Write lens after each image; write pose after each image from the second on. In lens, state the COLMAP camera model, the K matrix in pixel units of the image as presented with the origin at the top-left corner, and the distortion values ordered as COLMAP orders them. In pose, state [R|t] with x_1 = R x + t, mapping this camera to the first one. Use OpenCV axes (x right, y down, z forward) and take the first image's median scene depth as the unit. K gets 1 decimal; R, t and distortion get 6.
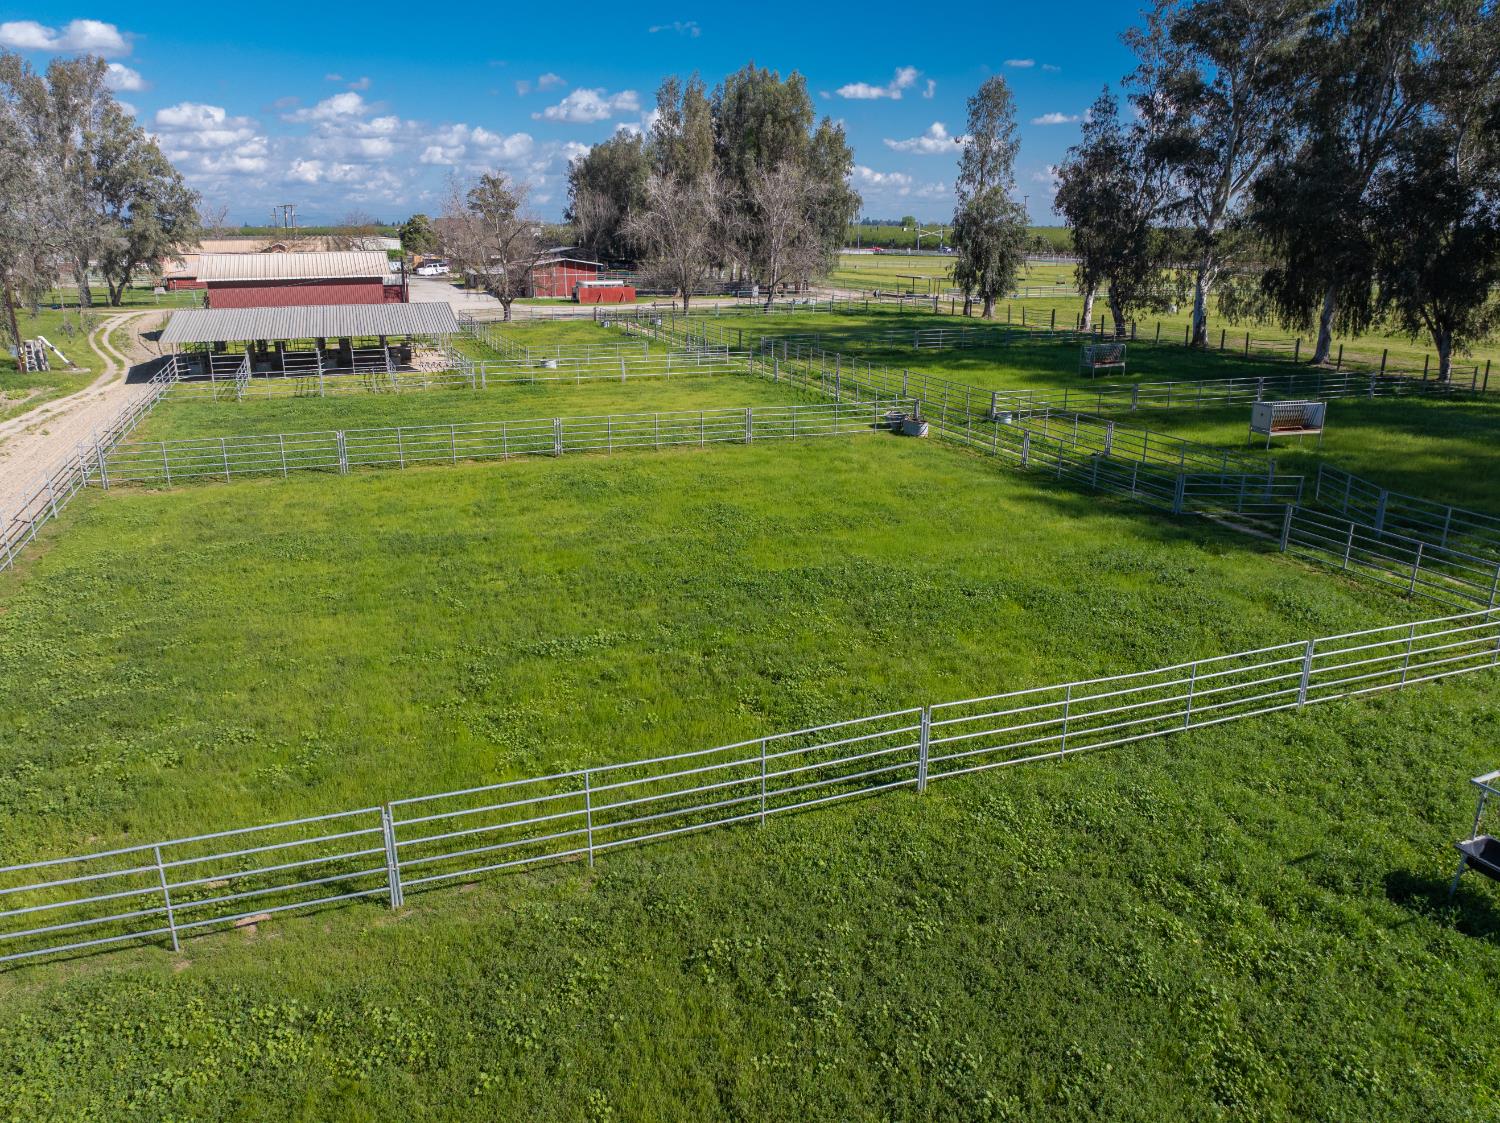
lens RADIAL K [[1044.3, 0, 750.7], [0, 1044.3, 561.3], [0, 0, 1]] dist [-0.031460, -0.006149]
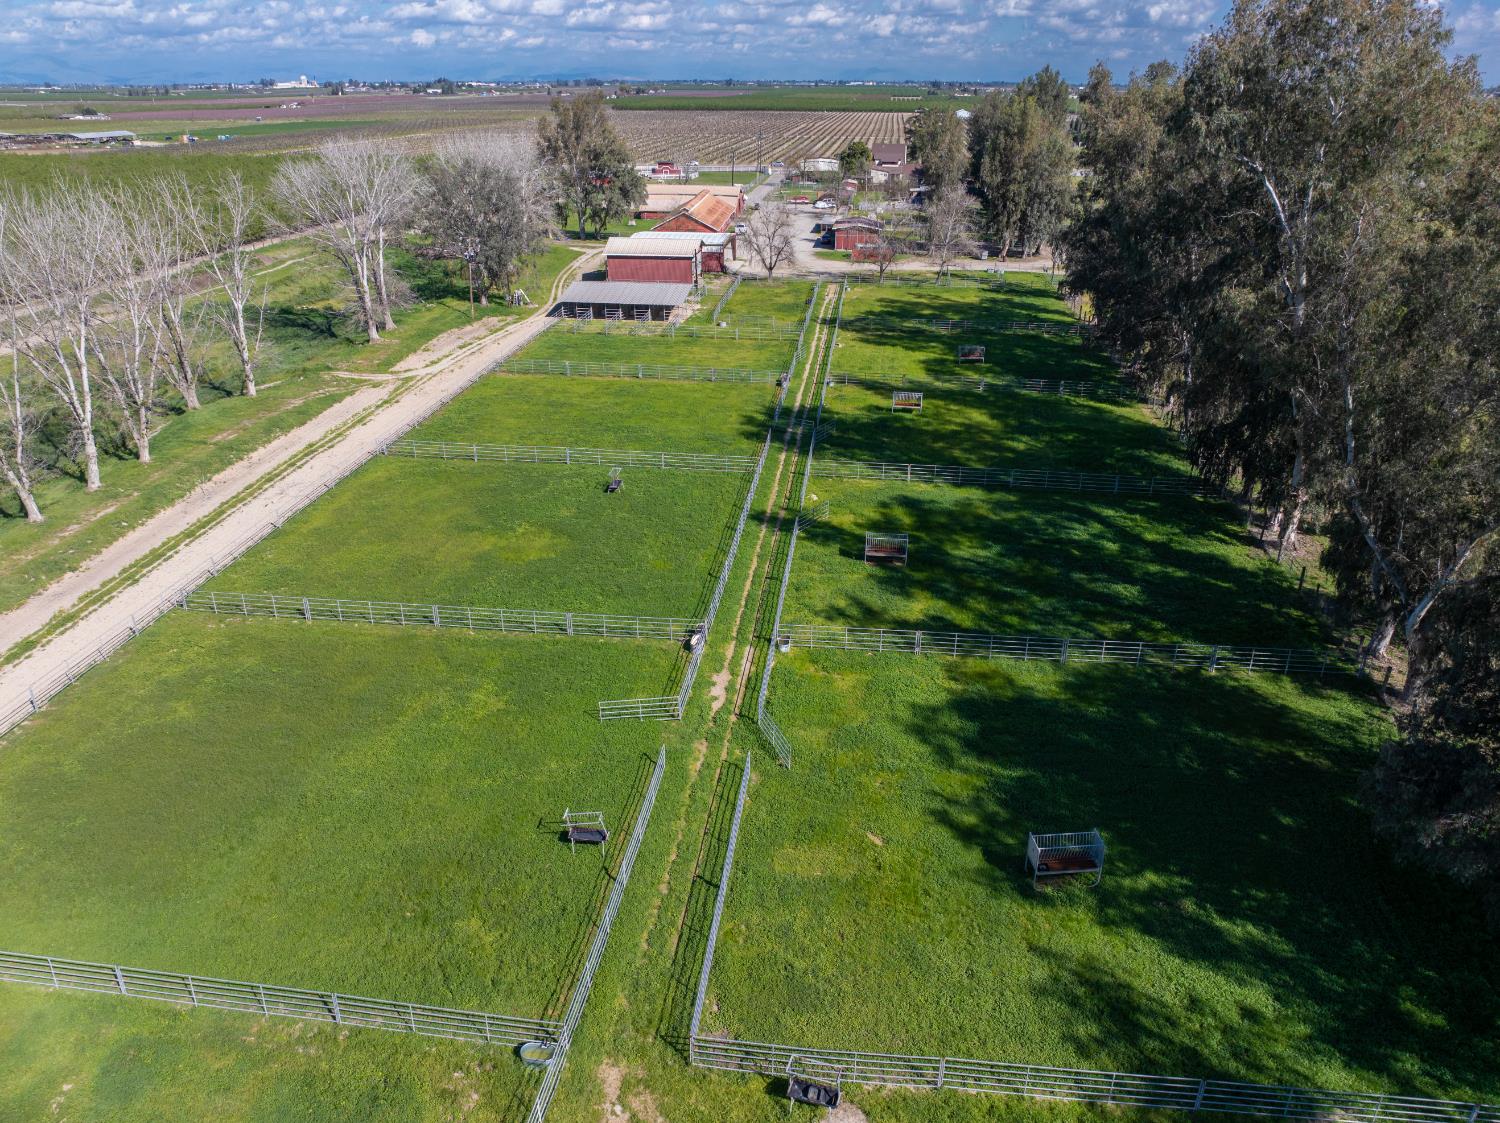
lens RADIAL K [[1044.3, 0, 752.7], [0, 1044.3, 556.3], [0, 0, 1]] dist [-0.031460, -0.006149]
pose [[0.875745, 0.206567, -0.436349, 0.924713], [-0.151266, 0.975732, 0.158322, -0.083192], [0.458464, -0.072645, 0.885739, -0.893318]]
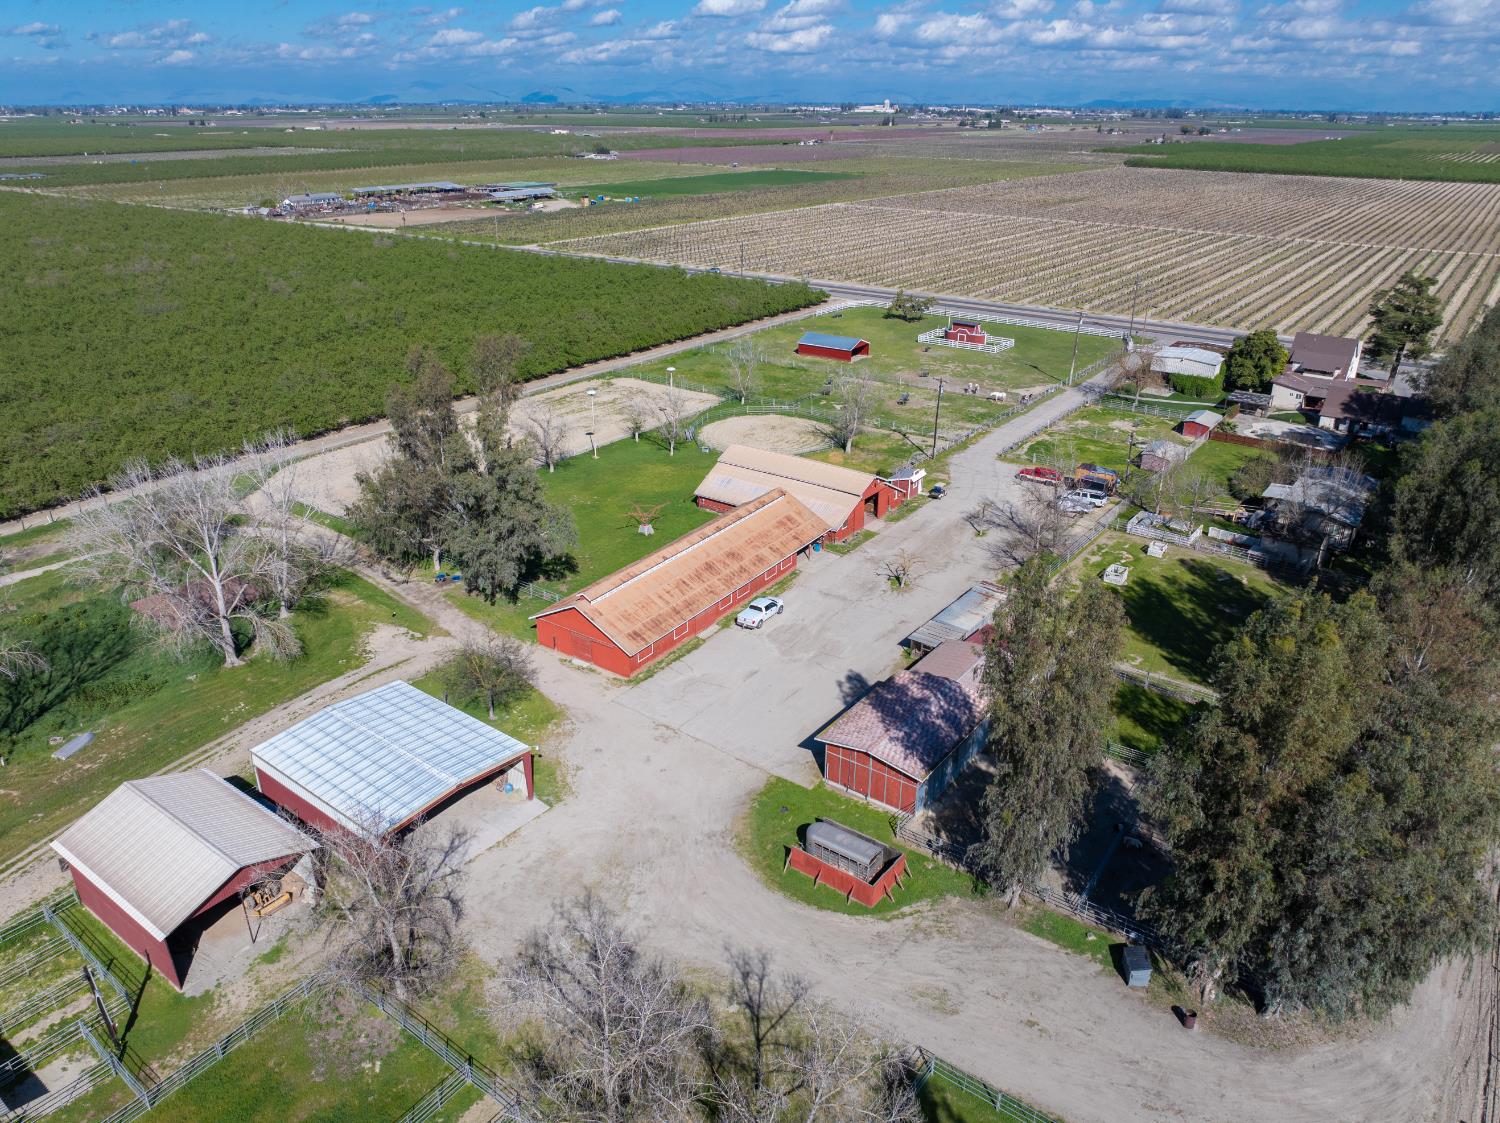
lens RADIAL K [[1044.3, 0, 752.5], [0, 1044.3, 559.5], [0, 0, 1]] dist [-0.031460, -0.006149]
pose [[0.529189, 0.347663, -0.774009, 0.451733], [-0.261694, 0.934609, 0.240879, -1.131895], [0.807140, 0.075083, 0.585566, 1.282923]]
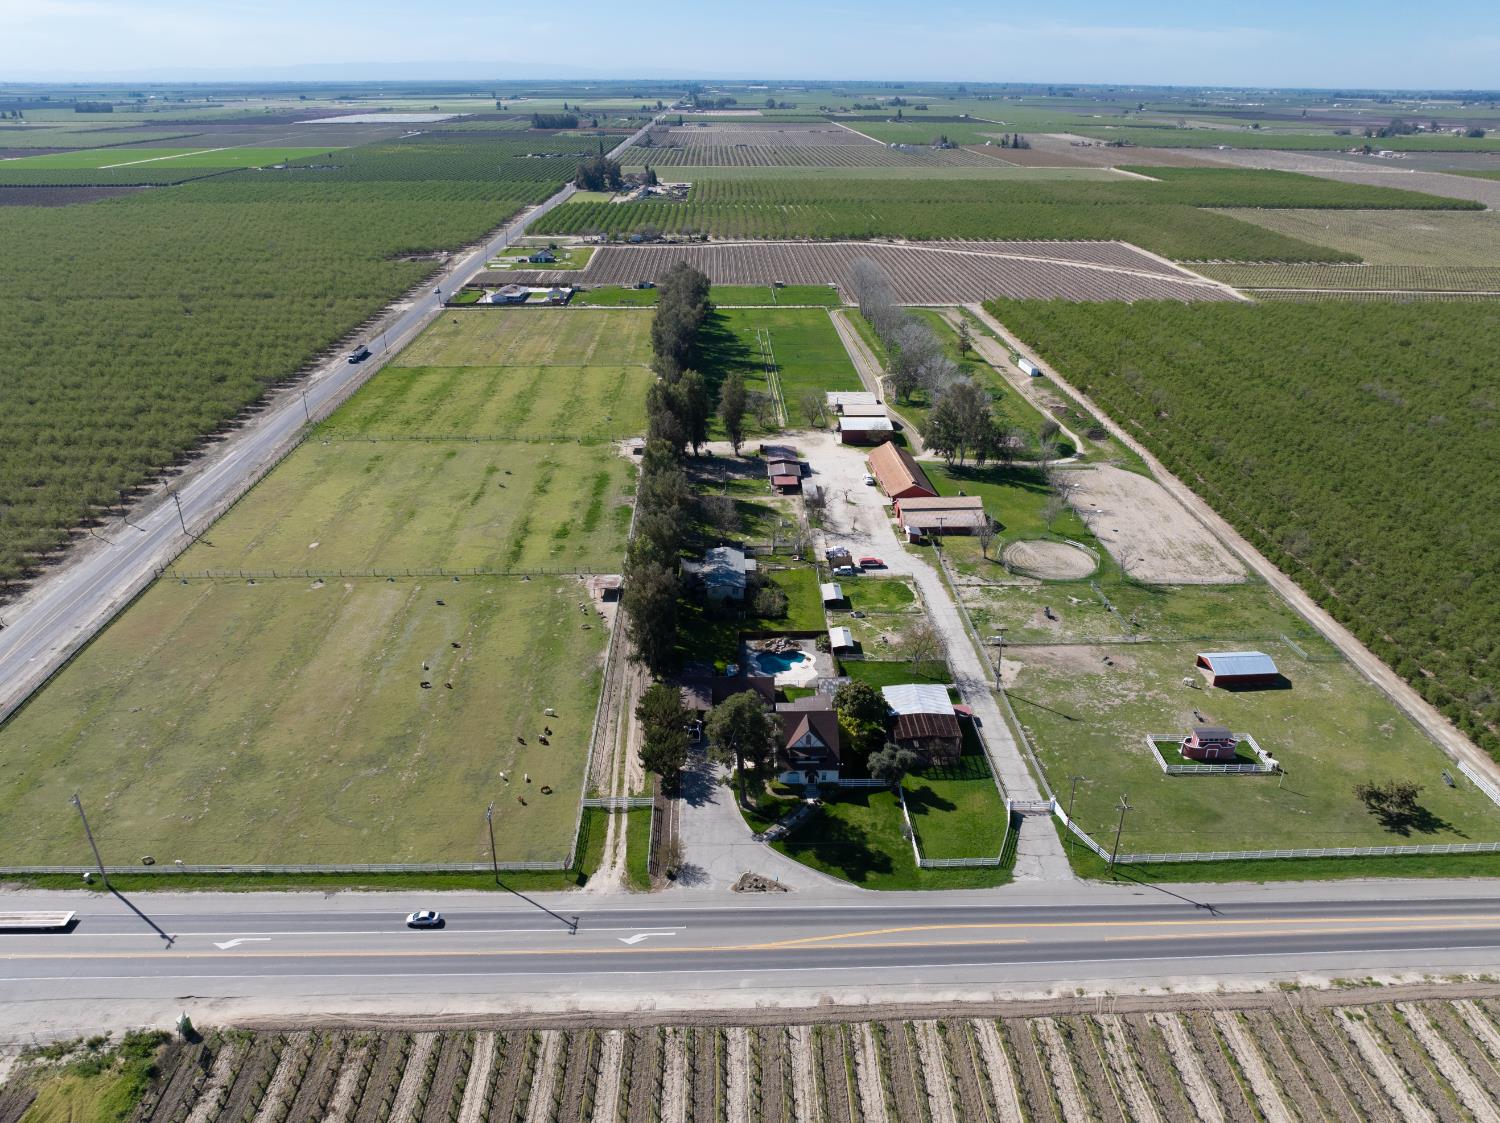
lens RADIAL K [[1044.3, 0, 750.7], [0, 1044.3, 562.9], [0, 0, 1]] dist [-0.031460, -0.006149]
pose [[-0.939948, -0.147193, 0.307949, -2.037421], [0.102585, 0.738688, 0.666196, -3.813774], [-0.325538, 0.657780, -0.679228, 6.358876]]
